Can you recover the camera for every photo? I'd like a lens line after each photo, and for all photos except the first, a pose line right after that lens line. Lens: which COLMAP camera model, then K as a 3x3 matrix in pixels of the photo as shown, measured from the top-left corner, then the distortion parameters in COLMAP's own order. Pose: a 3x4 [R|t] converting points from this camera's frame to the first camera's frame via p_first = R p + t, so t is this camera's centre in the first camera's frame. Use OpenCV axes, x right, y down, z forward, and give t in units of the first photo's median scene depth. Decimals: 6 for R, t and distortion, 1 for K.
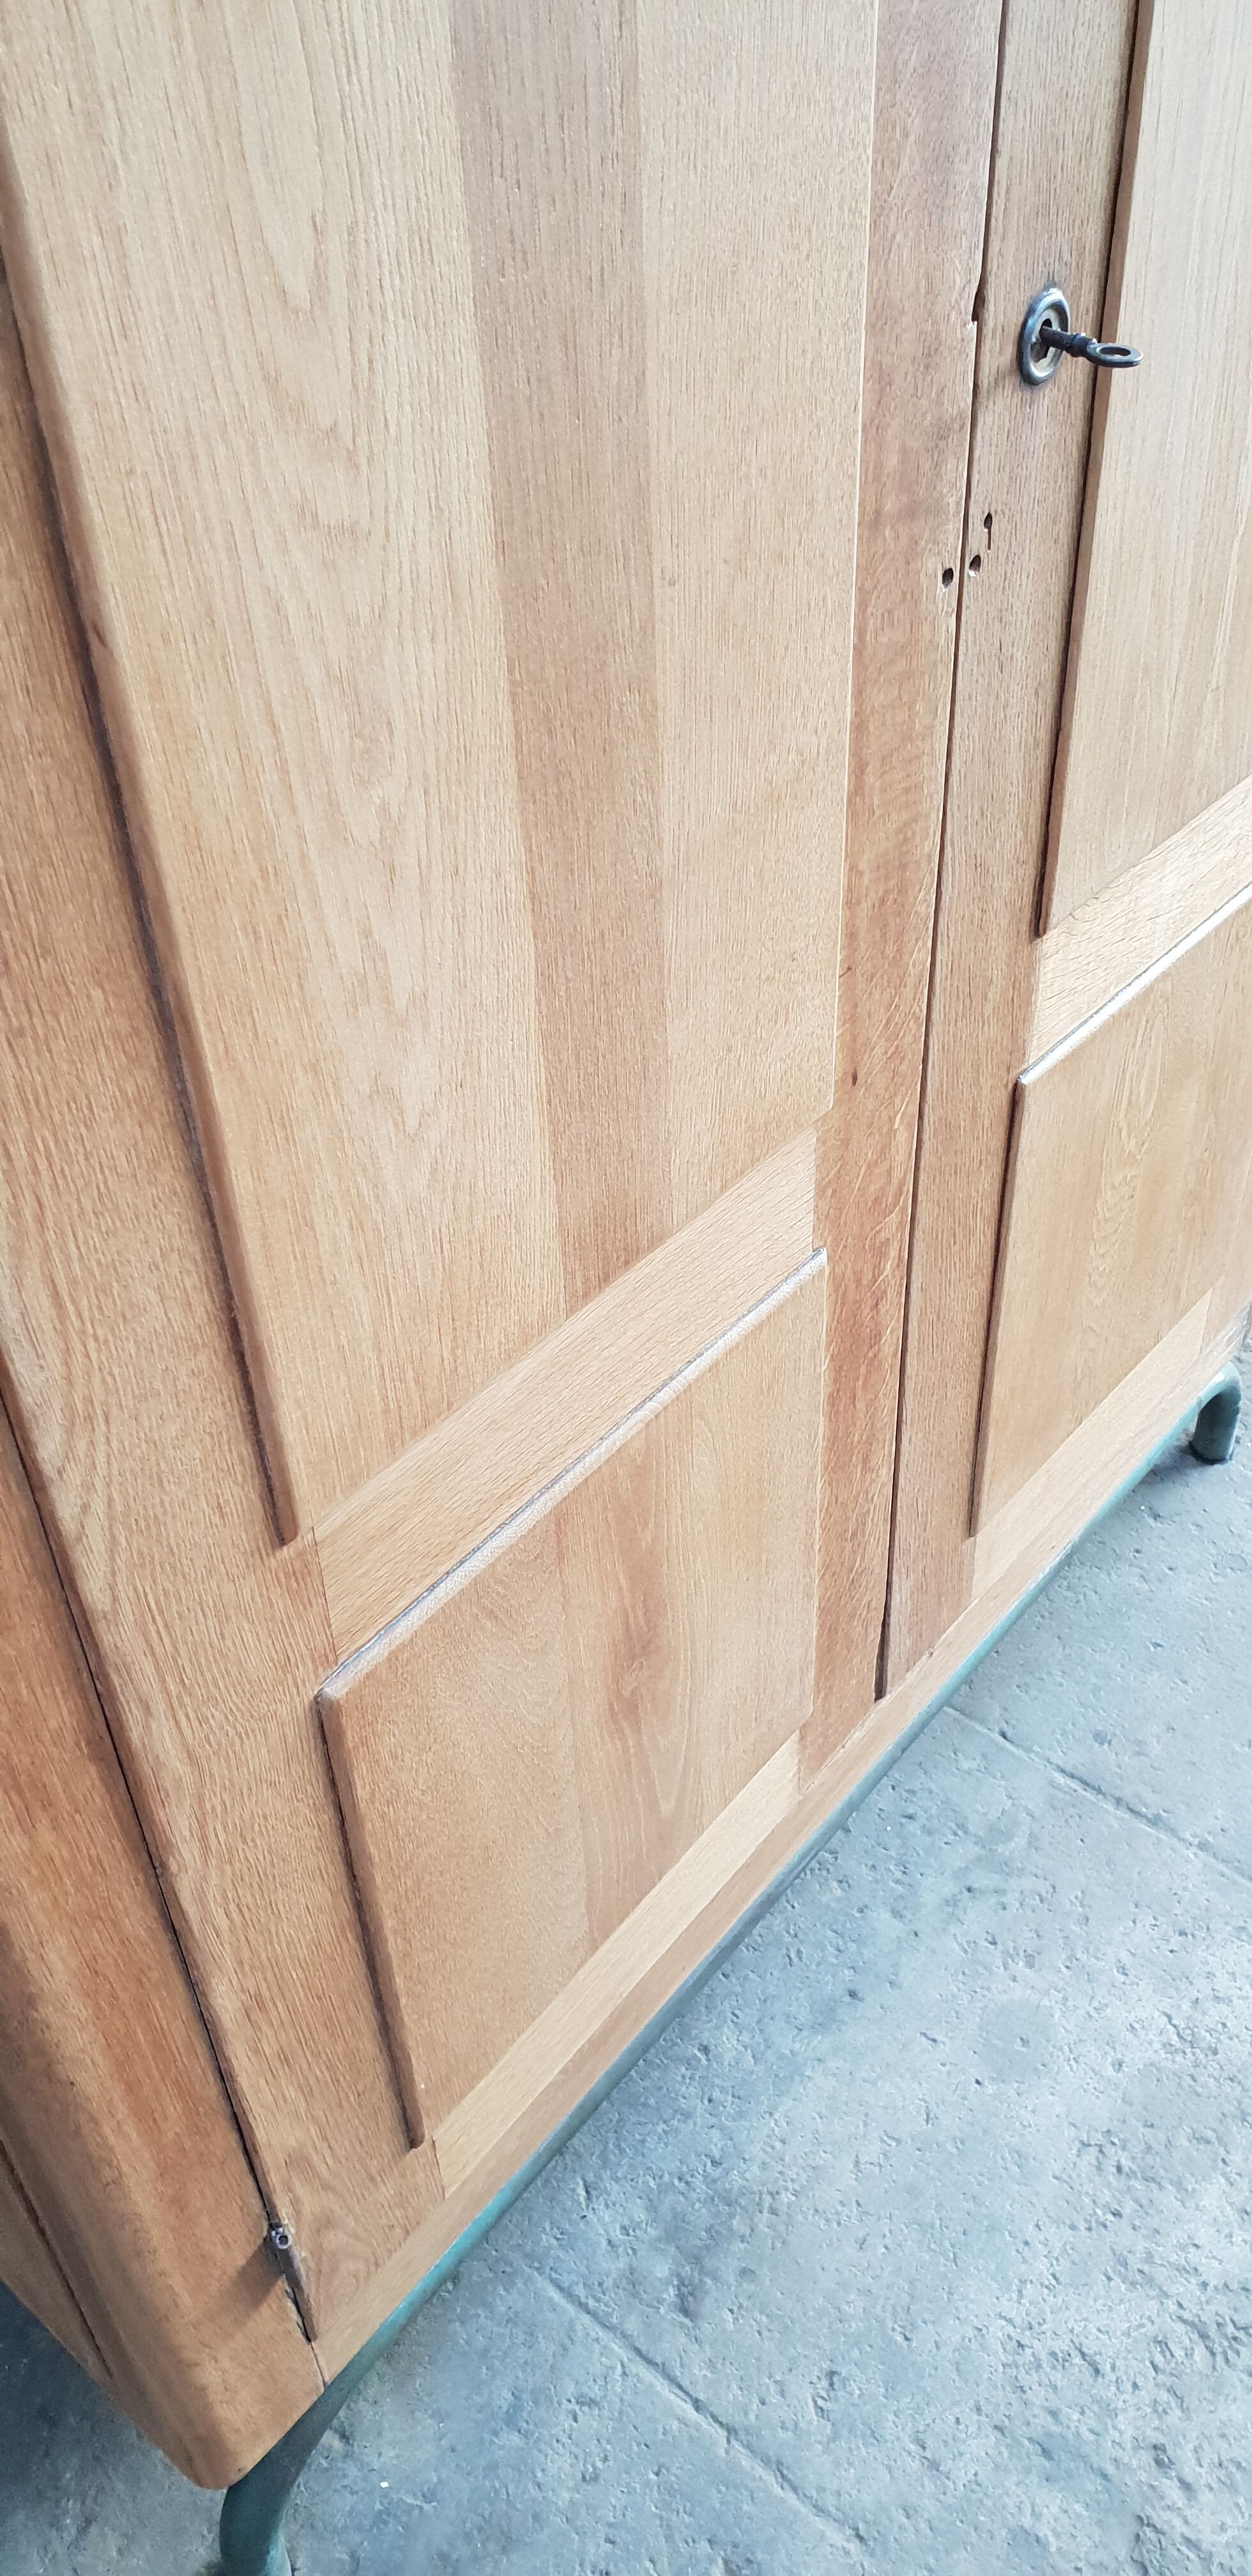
lens RADIAL K [[2028.7, 0, 643.2], [0, 2028.7, 1282.3], [0, 0, 1]] dist [-0.010718, 0.048743]
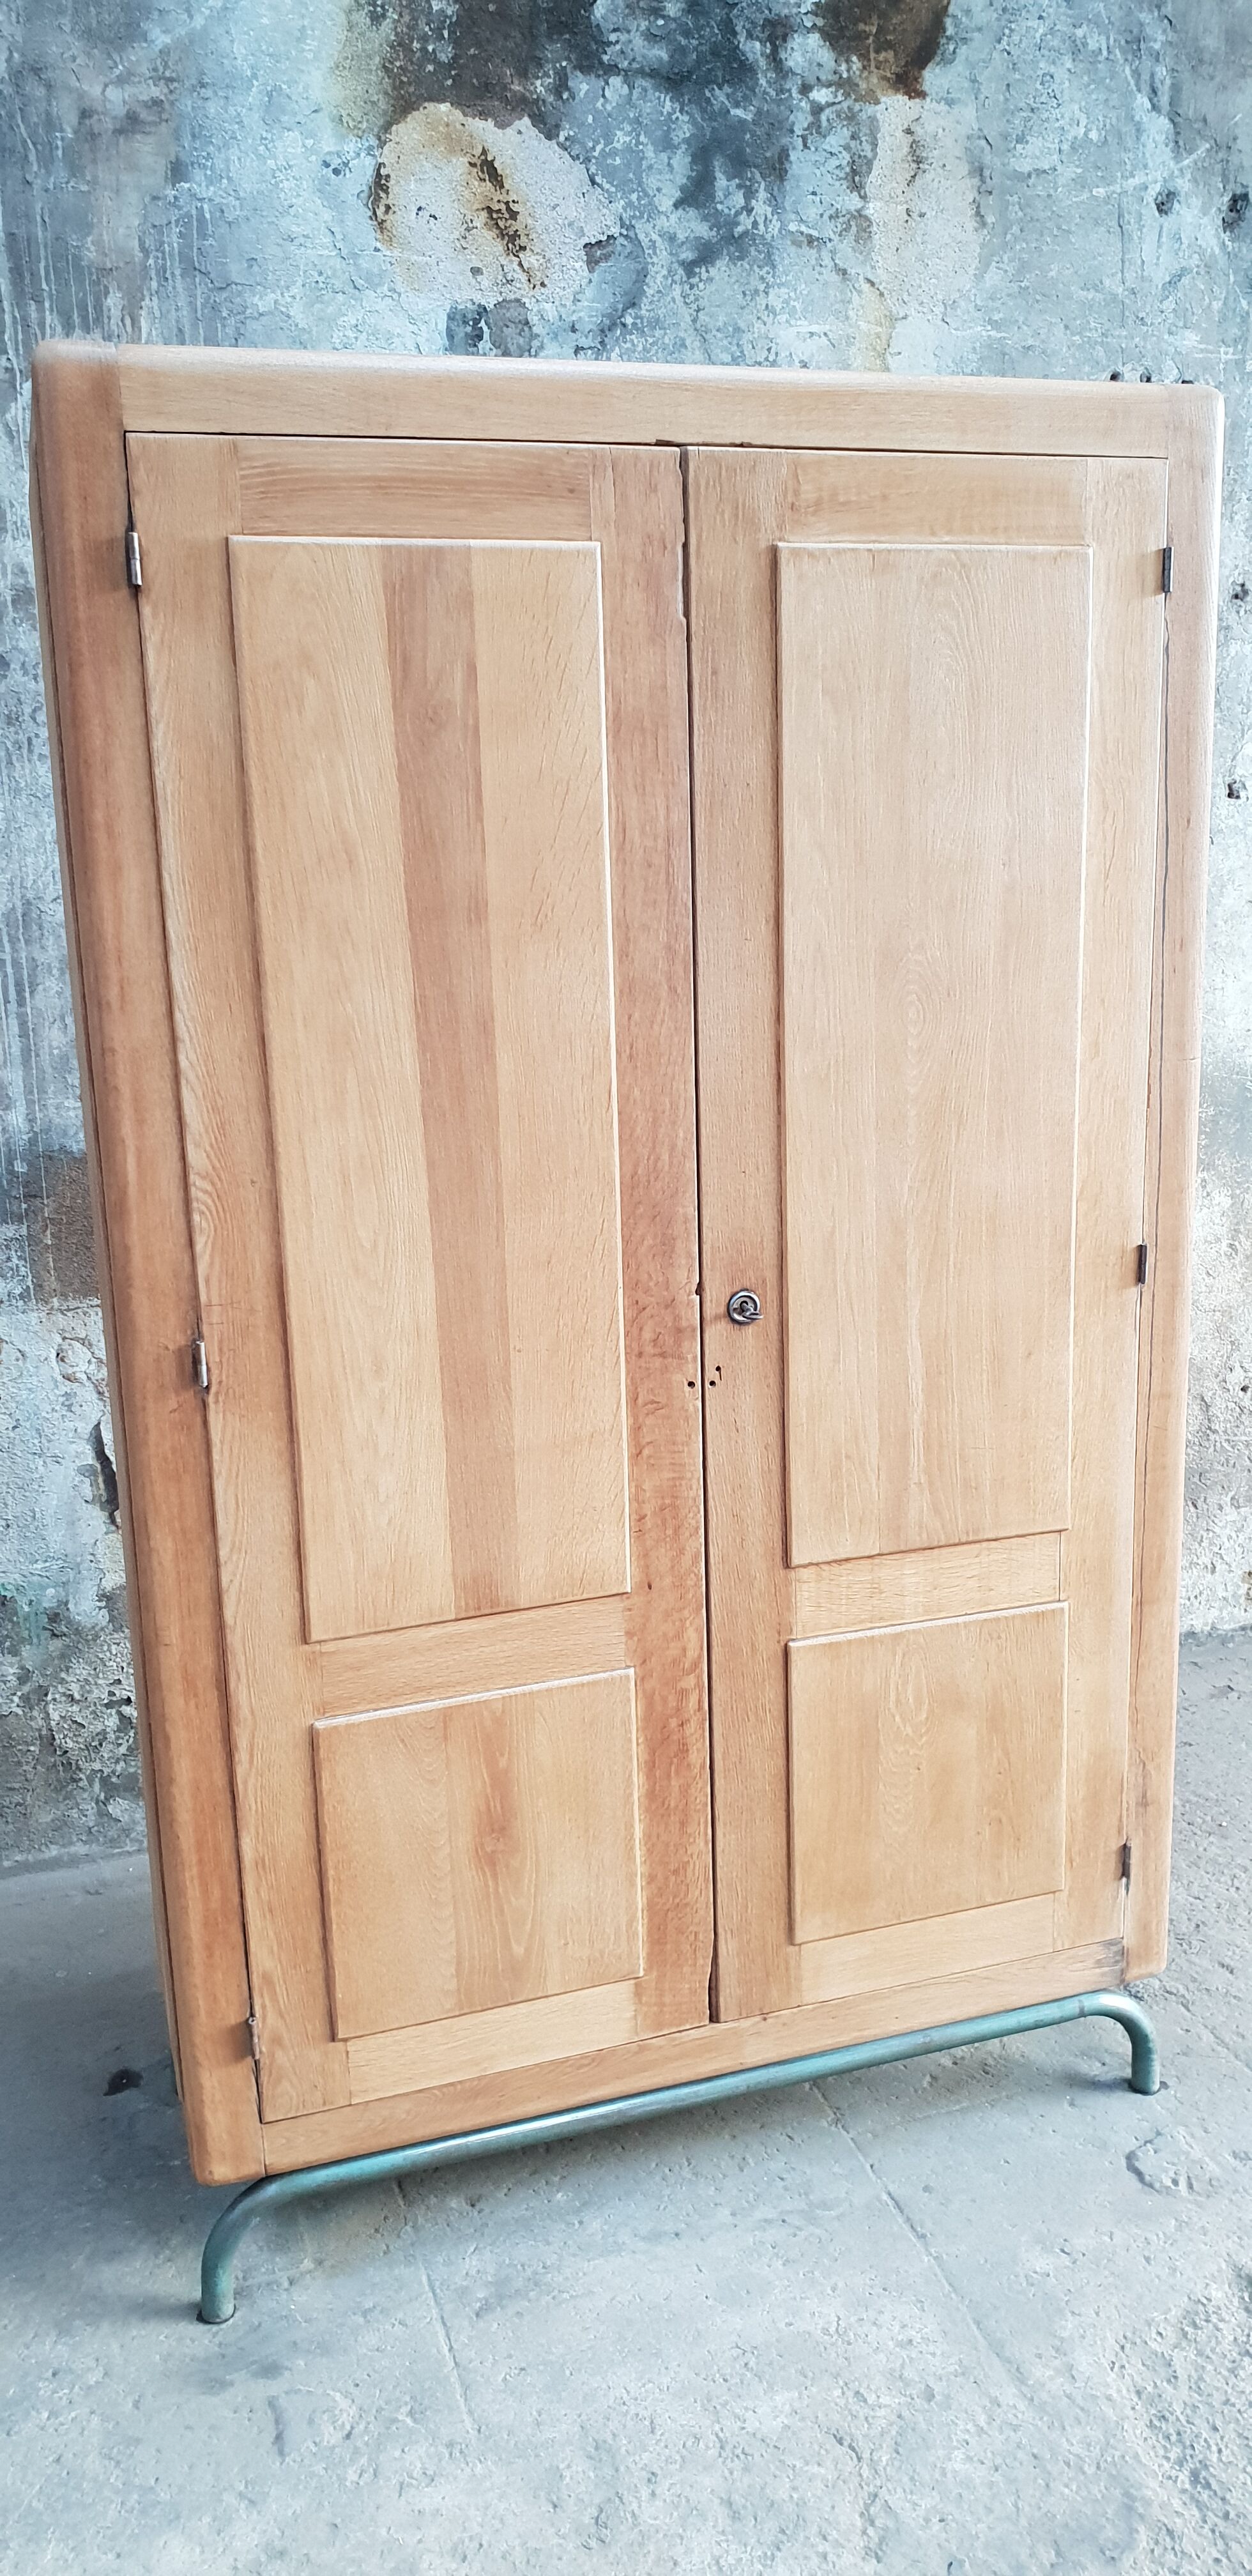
lens RADIAL K [[2025.3, 0, 667.7], [0, 2025.3, 1276.9], [0, 0, 1]] dist [-0.024349, 0.071573]
pose [[0.845292, 0.134098, -0.517203, 1.079414], [-0.347889, 0.872825, -0.342272, 0.313242], [0.405530, 0.469249, 0.784443, -0.809981]]
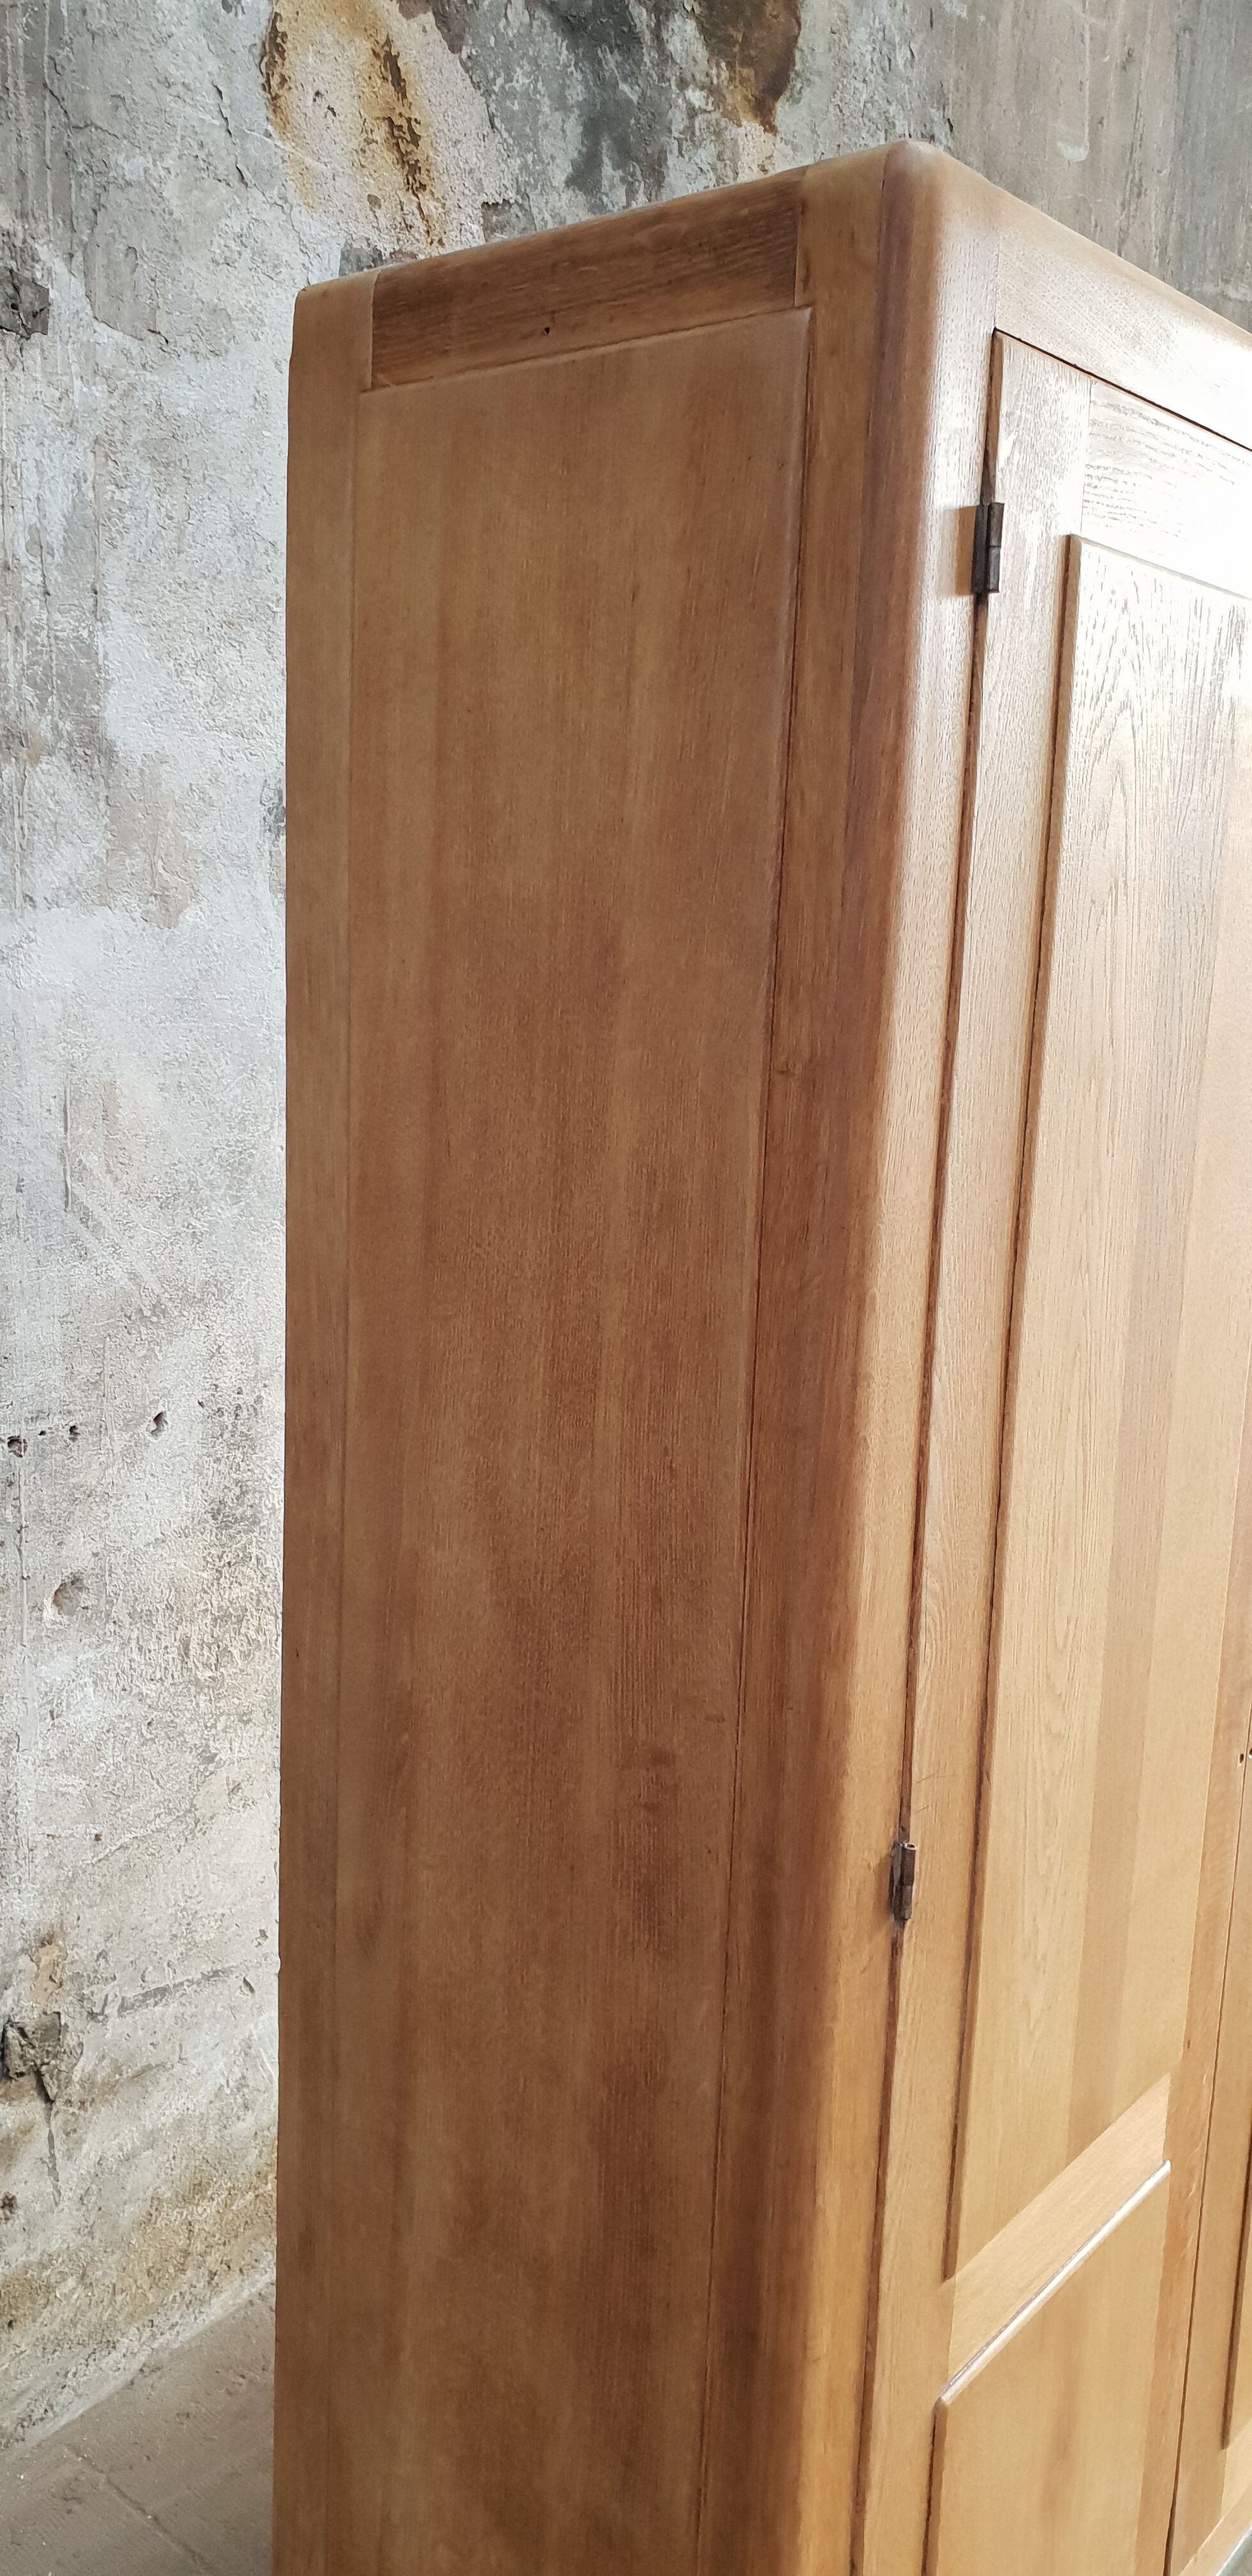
lens RADIAL K [[2017.4, 0, 651.6], [0, 2017.4, 1294.3], [0, 0, 1]] dist [-0.003093, 0.038401]
pose [[0.997429, 0.069192, 0.018644, -0.351286], [-0.050783, 0.866072, -0.497333, 0.183170], [-0.050558, 0.495107, 0.867360, -0.619279]]
